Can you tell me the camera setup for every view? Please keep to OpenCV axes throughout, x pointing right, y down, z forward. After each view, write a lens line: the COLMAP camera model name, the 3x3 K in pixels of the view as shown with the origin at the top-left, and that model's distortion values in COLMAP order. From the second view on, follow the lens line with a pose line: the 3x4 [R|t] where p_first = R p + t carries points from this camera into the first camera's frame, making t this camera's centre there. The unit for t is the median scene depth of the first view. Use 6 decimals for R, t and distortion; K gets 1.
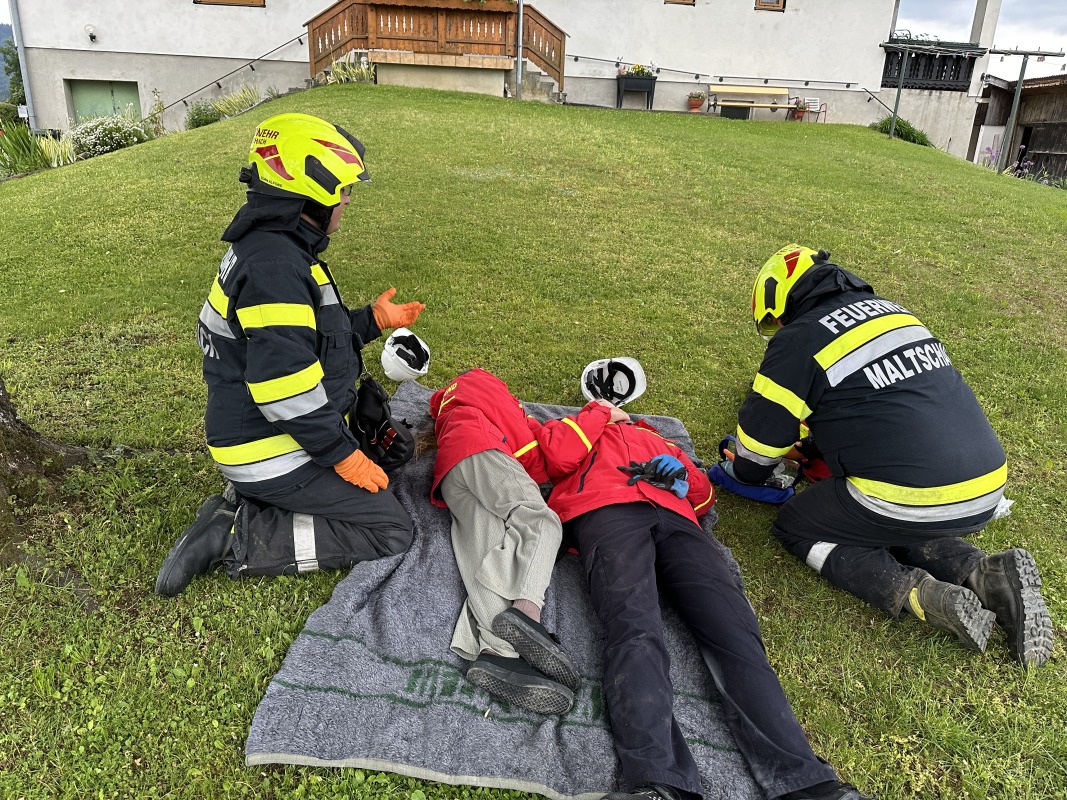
lens RADIAL K [[752.6, 0, 533.5], [0, 752.6, 400.0], [0, 0, 1]] dist [0.047417, -0.071069]
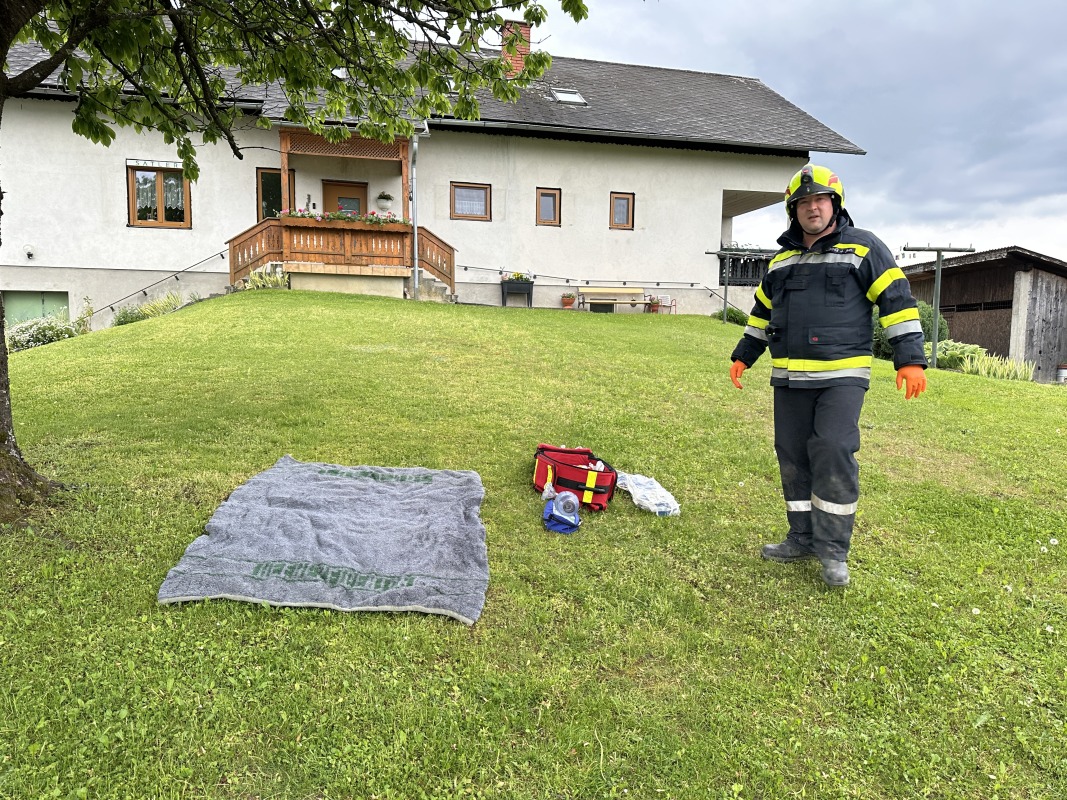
lens RADIAL K [[759.4, 0, 533.5], [0, 759.4, 400.0], [0, 0, 1]] dist [0.124544, -0.199801]
pose [[0.994291, -0.033467, 0.101318, 0.036616], [0.058527, 0.965007, -0.255608, 0.065535], [-0.089218, 0.260079, 0.961457, -0.113695]]
